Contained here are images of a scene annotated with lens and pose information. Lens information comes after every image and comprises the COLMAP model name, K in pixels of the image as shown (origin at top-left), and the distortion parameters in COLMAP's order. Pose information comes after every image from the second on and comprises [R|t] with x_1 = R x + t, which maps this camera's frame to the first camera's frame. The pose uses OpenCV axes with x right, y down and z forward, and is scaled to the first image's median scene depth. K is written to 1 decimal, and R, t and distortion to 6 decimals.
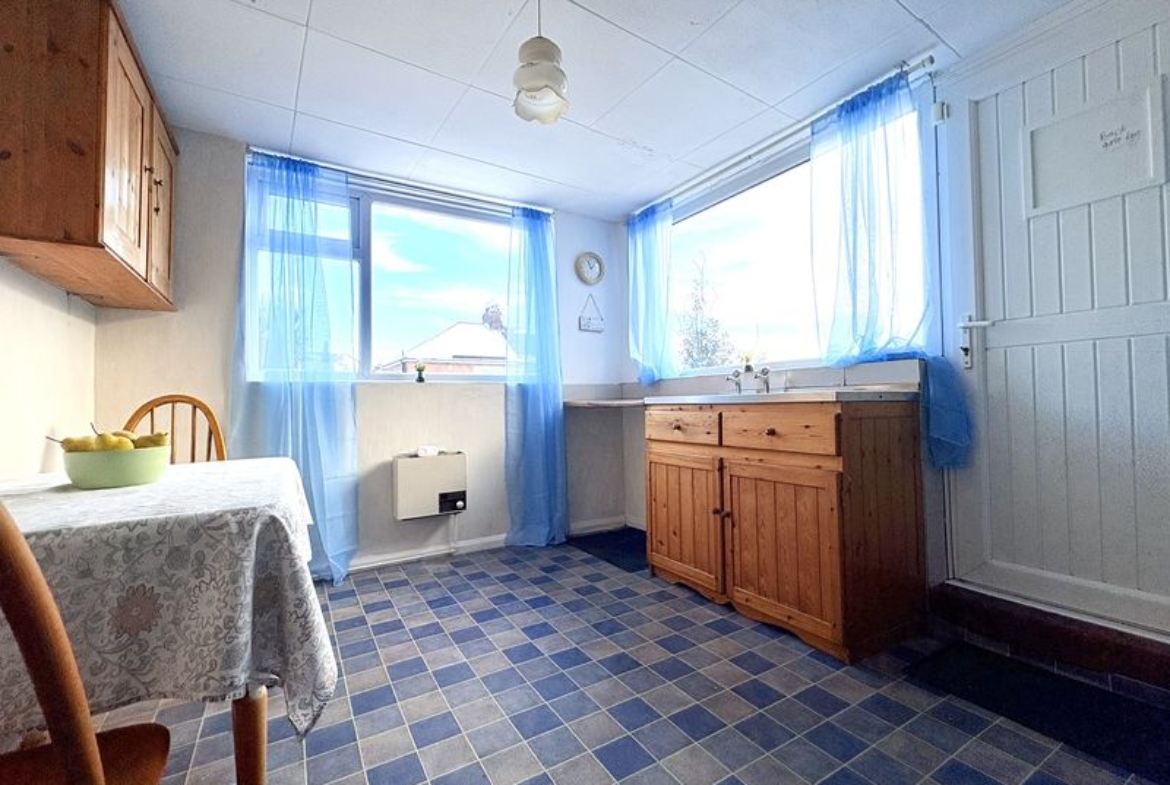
lens RADIAL K [[488.7, 0, 589.8], [0, 488.7, 391.3], [0, 0, 1]] dist [-0.005761, 0.000267]
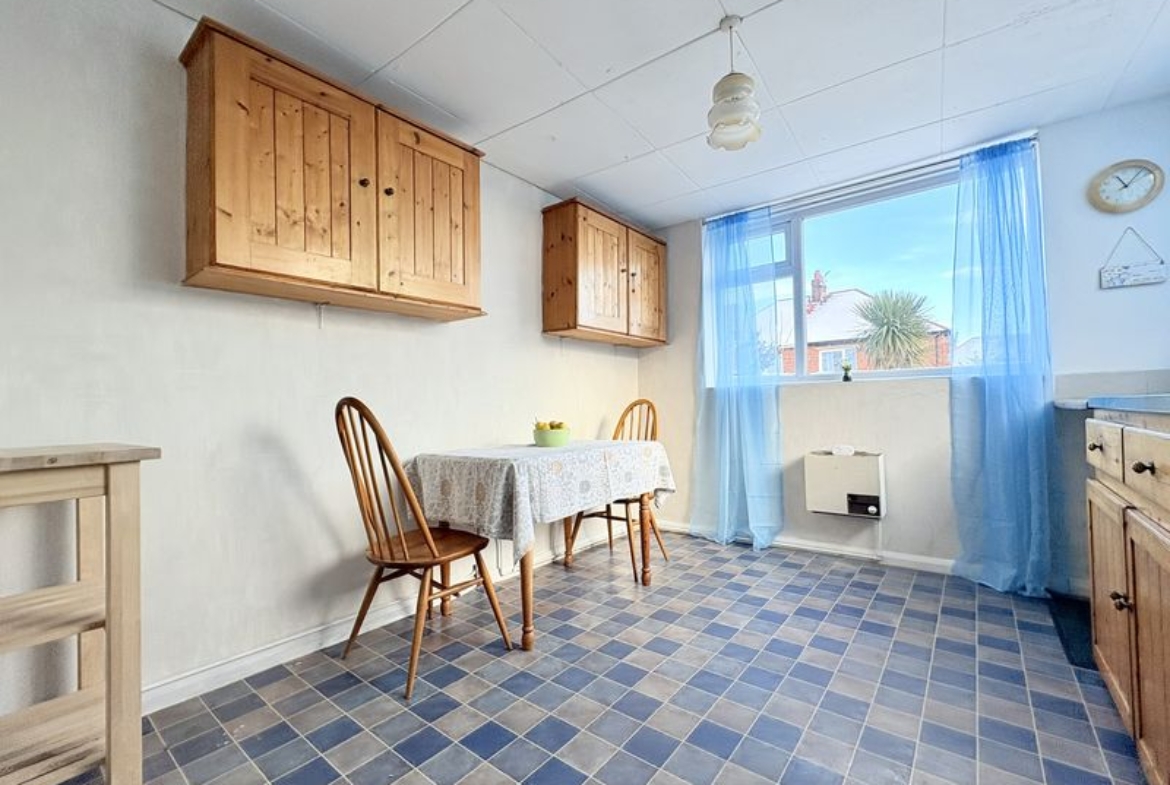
lens RADIAL K [[488.7, 0, 592.0], [0, 488.7, 393.1], [0, 0, 1]] dist [-0.005761, 0.000267]
pose [[0.351047, -0.012461, -0.936275, 0.440544], [0.034913, 0.999390, -0.000211, -0.013626], [0.935707, -0.032614, 0.351268, 0.169624]]
